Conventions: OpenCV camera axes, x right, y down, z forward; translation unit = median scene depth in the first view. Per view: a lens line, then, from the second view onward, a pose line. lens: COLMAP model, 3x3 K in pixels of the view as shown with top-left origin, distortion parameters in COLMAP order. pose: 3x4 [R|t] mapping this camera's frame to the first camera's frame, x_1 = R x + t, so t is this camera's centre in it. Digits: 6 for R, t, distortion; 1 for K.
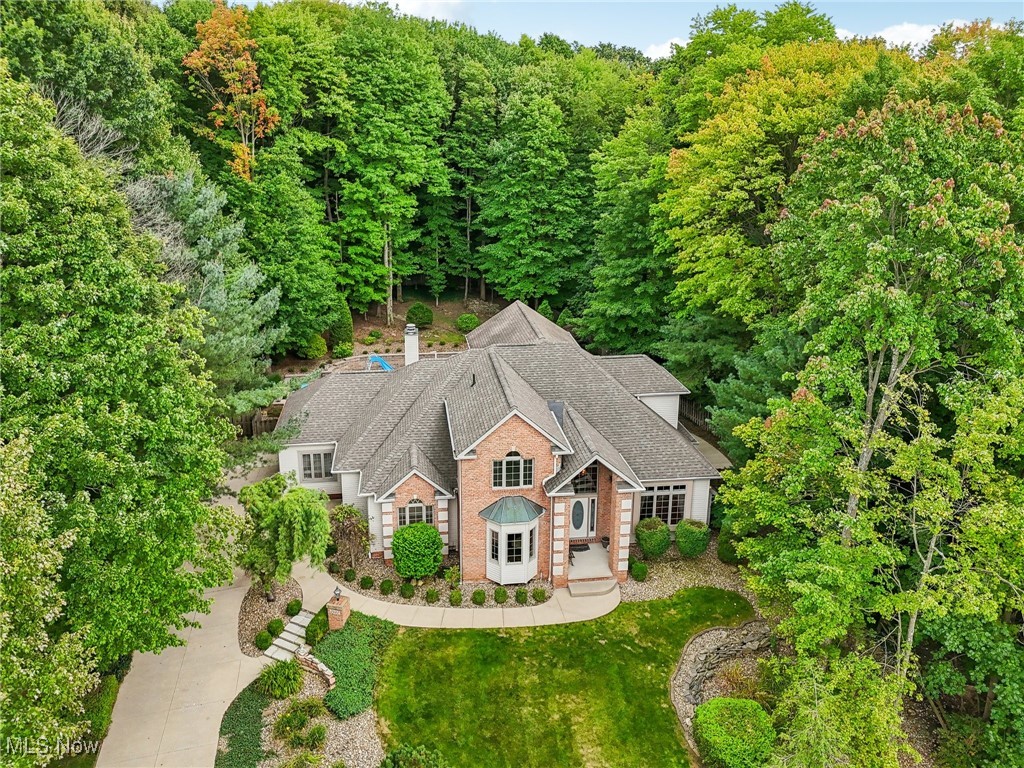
lens RADIAL K [[767.9, 0, 511.1], [0, 767.9, 378.5], [0, 0, 1]] dist [0.004562, 0.000182]
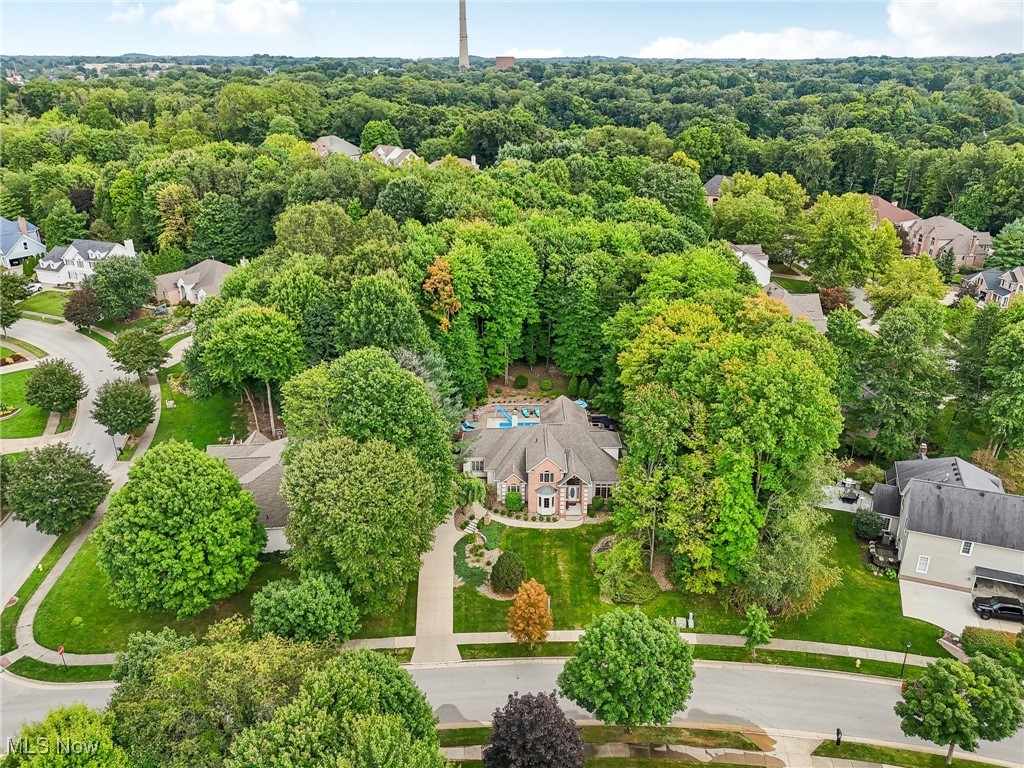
lens RADIAL K [[767.9, 0, 511.1], [0, 767.9, 378.5], [0, 0, 1]] dist [0.004562, 0.000182]
pose [[0.989090, 0.045787, -0.140013, 0.256122], [-0.037097, 0.997256, 0.064062, -0.430268], [0.142562, -0.058169, 0.988075, -1.866723]]
